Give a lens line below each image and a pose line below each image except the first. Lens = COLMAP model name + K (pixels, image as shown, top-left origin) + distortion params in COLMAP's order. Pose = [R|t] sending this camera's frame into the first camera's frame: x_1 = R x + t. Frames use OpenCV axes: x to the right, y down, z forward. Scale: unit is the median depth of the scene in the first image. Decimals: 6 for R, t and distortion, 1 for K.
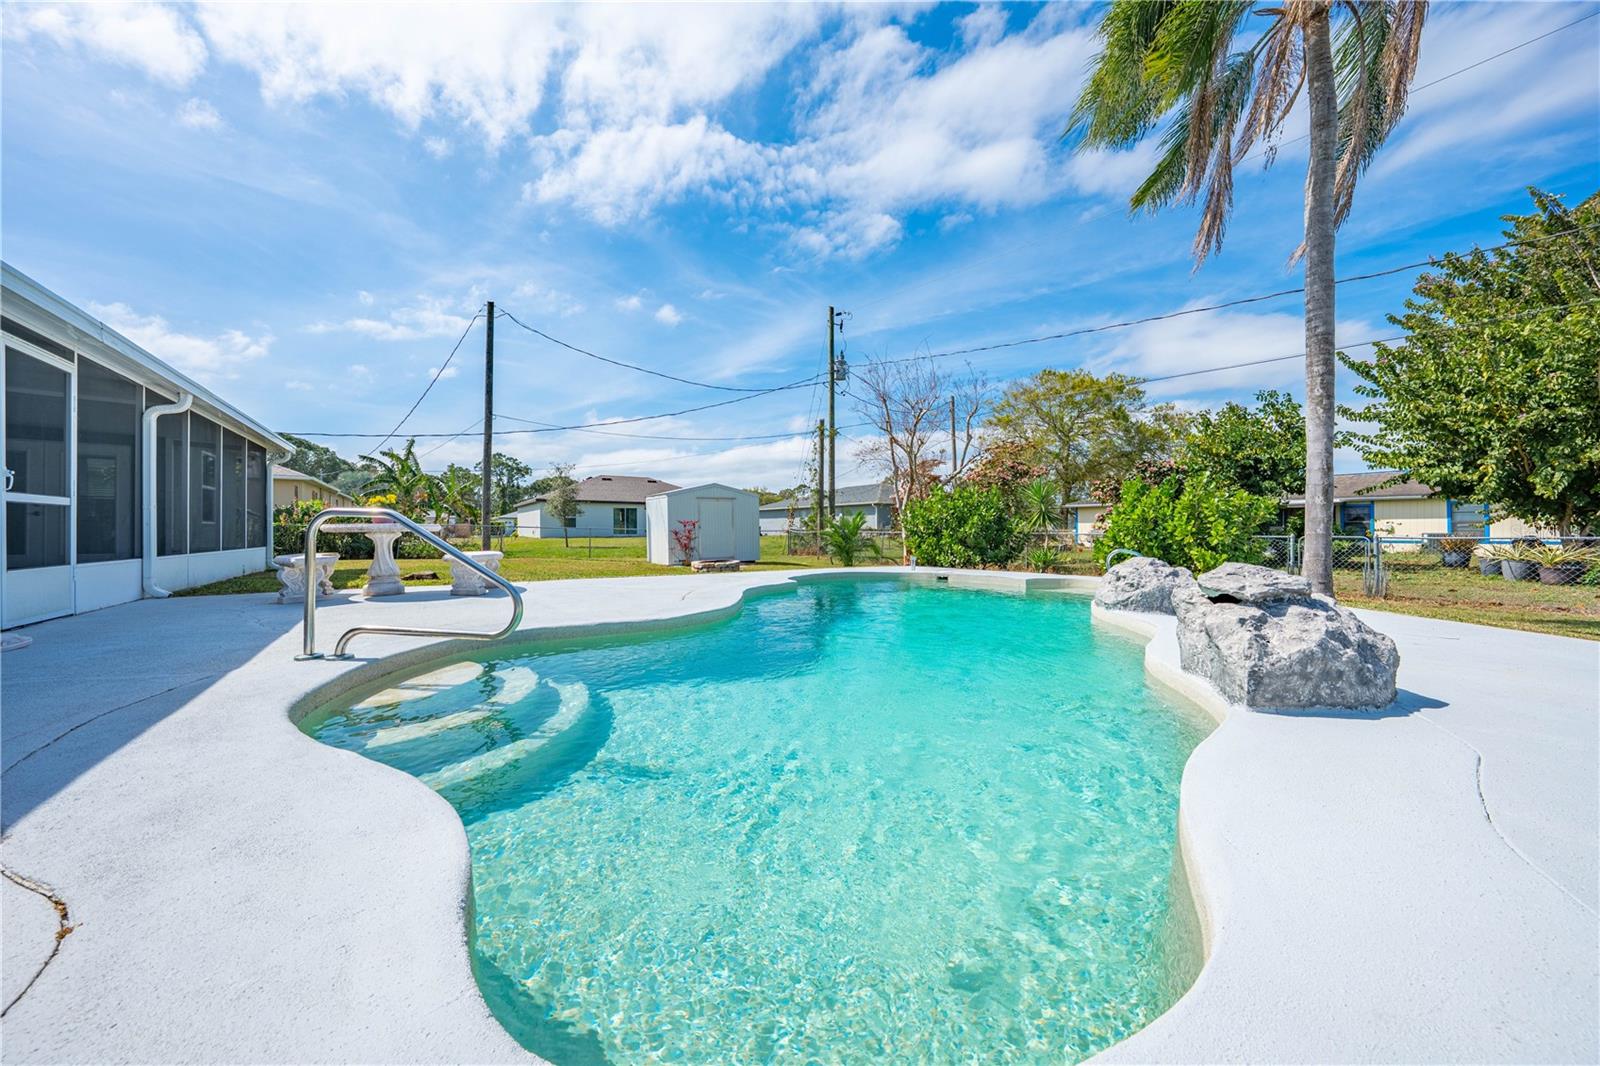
lens RADIAL K [[553.0, 0, 800.0], [0, 553.0, 533.0], [0, 0, 1]] dist [-0.028133, 0.007481]
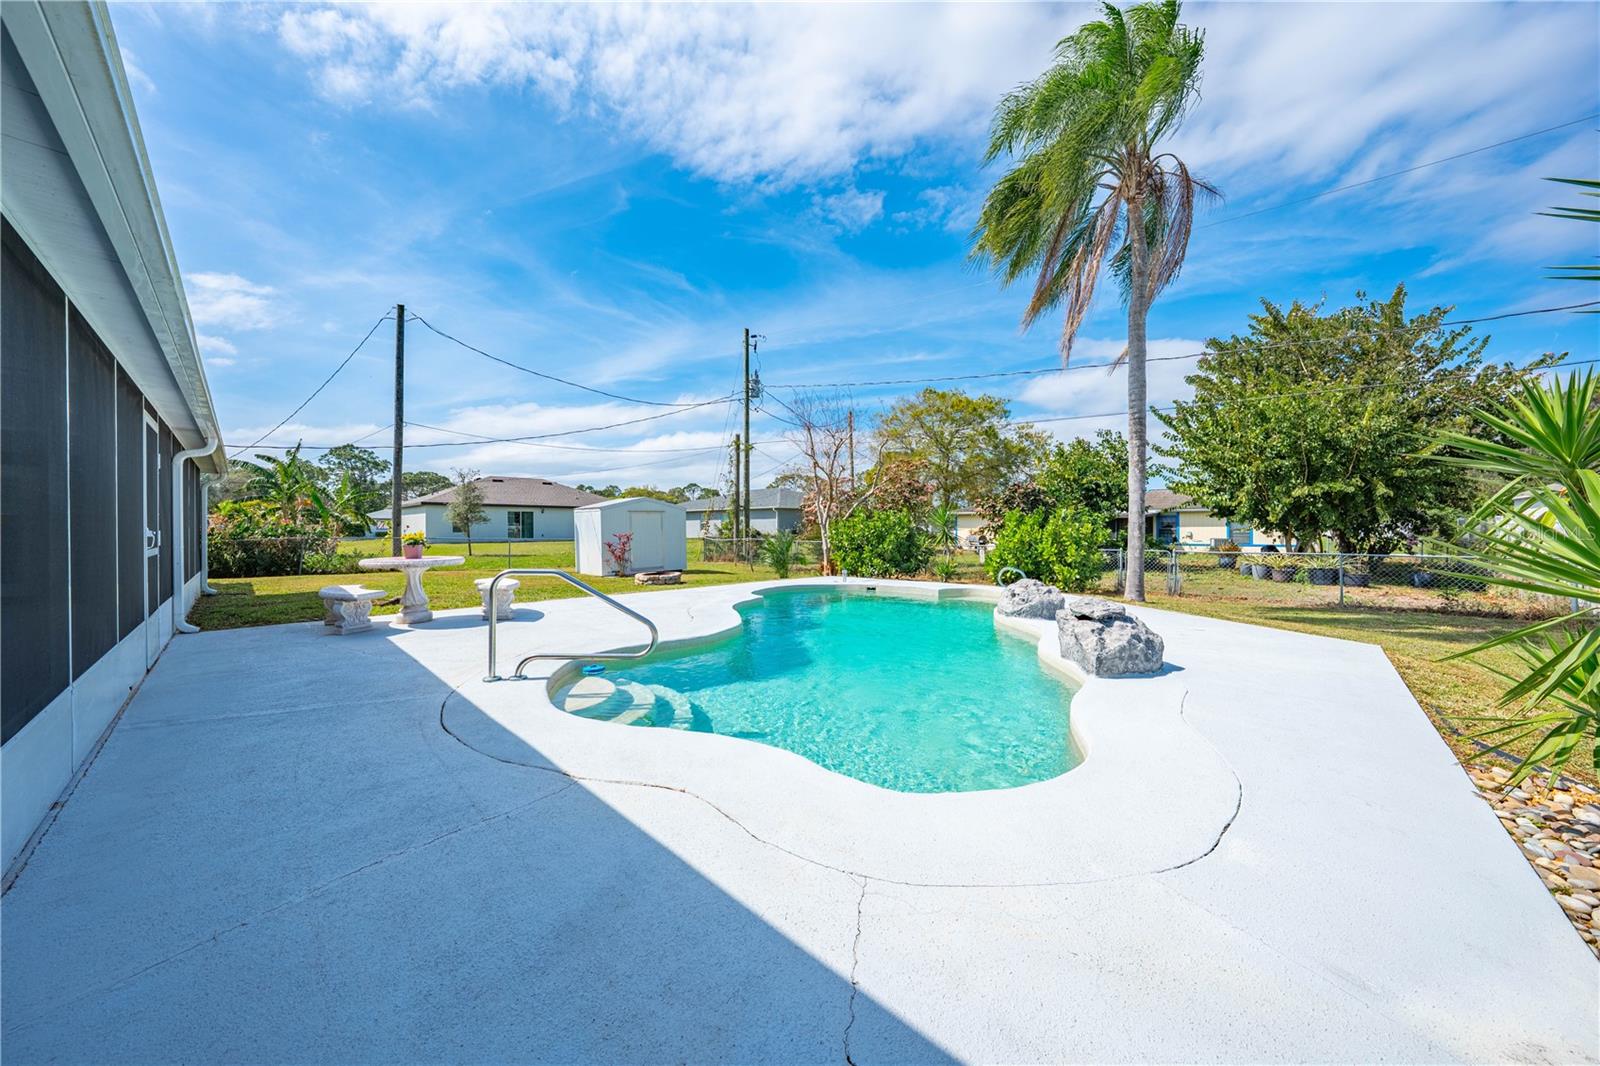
lens RADIAL K [[553.0, 0, 800.0], [0, 553.0, 533.0], [0, 0, 1]] dist [-0.028133, 0.007481]
pose [[0.979316, -0.002255, 0.202324, -0.095328], [0.001480, 0.999991, 0.003981, -0.031242], [-0.202331, -0.003599, 0.979311, -0.110402]]
